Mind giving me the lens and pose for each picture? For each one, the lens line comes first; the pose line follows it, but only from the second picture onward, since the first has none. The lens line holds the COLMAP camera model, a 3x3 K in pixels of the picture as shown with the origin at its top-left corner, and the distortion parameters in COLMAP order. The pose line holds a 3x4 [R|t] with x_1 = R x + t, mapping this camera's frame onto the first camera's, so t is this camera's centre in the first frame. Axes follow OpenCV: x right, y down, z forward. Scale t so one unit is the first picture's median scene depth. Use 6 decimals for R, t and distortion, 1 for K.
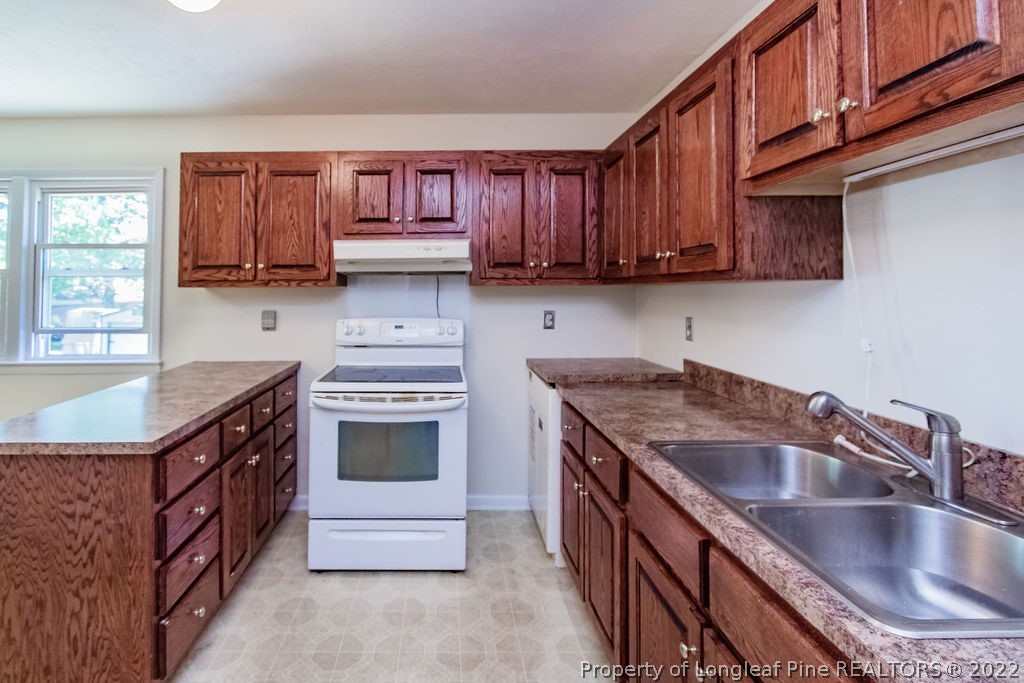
lens RADIAL K [[472.6, 0, 439.8], [0, 472.6, 274.7], [0, 0, 1]] dist [-0.001826, -0.000893]
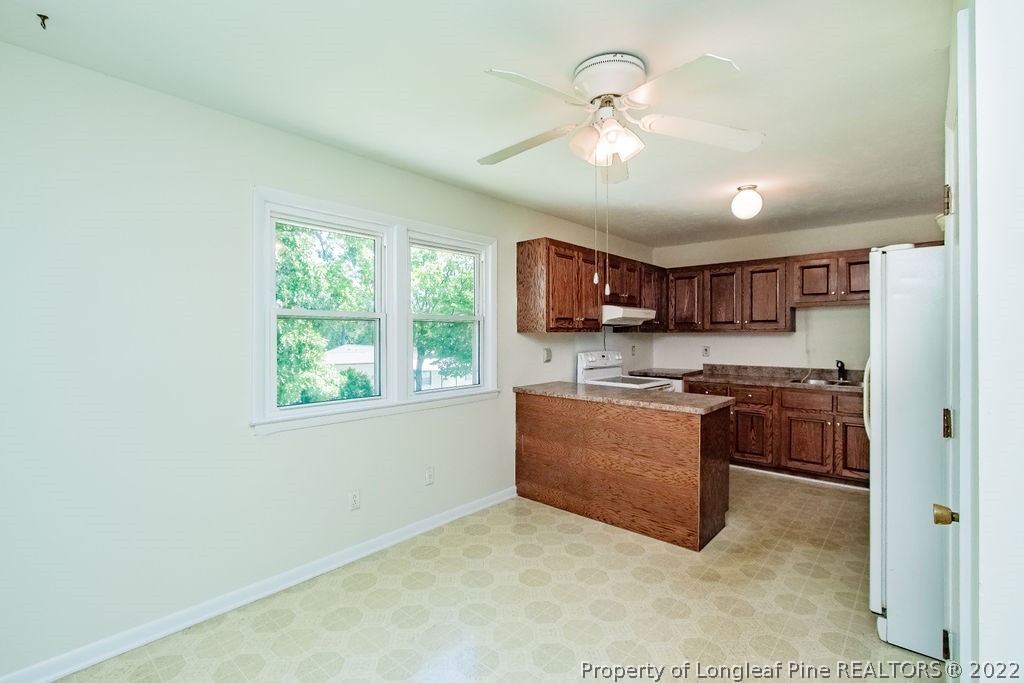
lens RADIAL K [[472.6, 0, 506.7], [0, 472.6, 337.0], [0, 0, 1]] dist [-0.001826, -0.000893]
pose [[0.674148, 0.000189, 0.738596, -1.702952], [-0.027056, 0.999335, 0.024439, 0.008968], [-0.738100, -0.036459, 0.673705, 0.115522]]
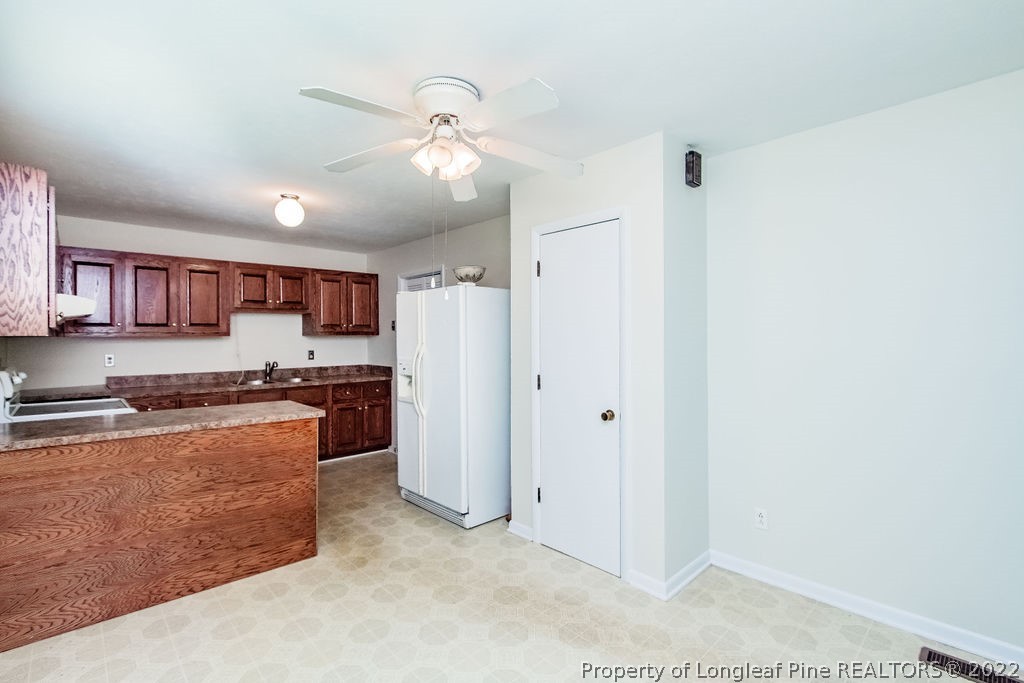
lens RADIAL K [[472.6, 0, 503.5], [0, 472.6, 340.7], [0, 0, 1]] dist [-0.001826, -0.000893]
pose [[-0.670538, 0.002504, 0.741871, -1.696862], [-0.015868, 0.999717, -0.017716, 0.037851], [-0.741706, -0.023651, -0.670308, 0.963725]]
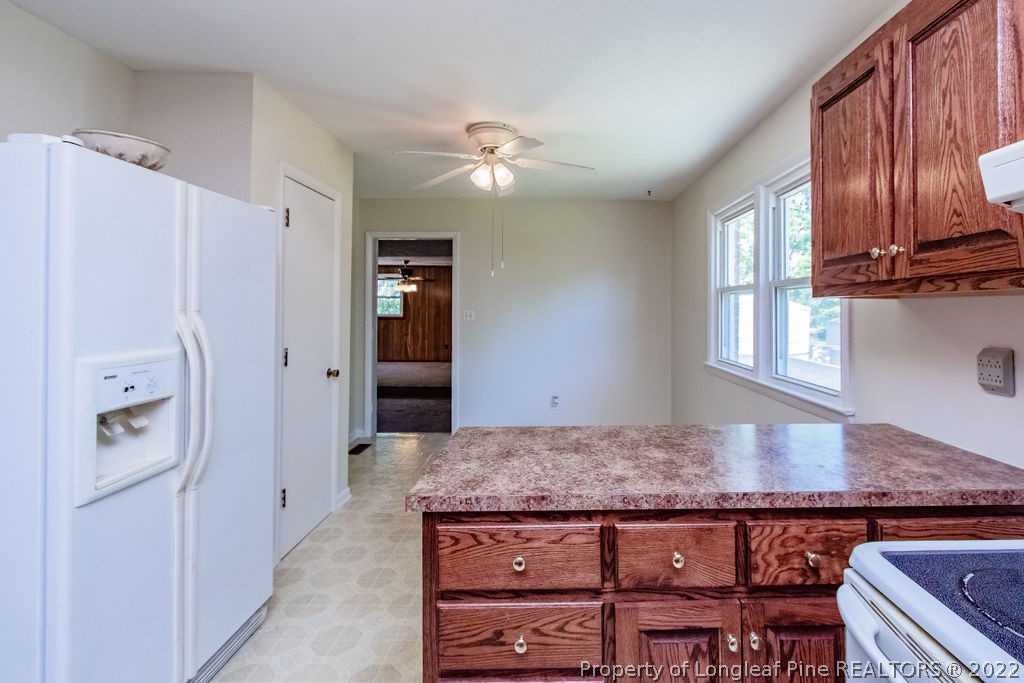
lens RADIAL K [[472.6, 0, 568.9], [0, 472.6, 296.3], [0, 0, 1]] dist [-0.001826, -0.000893]
pose [[0.002343, -0.013609, -0.999905, 0.091070], [0.031606, 0.999409, -0.013528, 0.023957], [0.999498, -0.031572, 0.002772, 0.665062]]
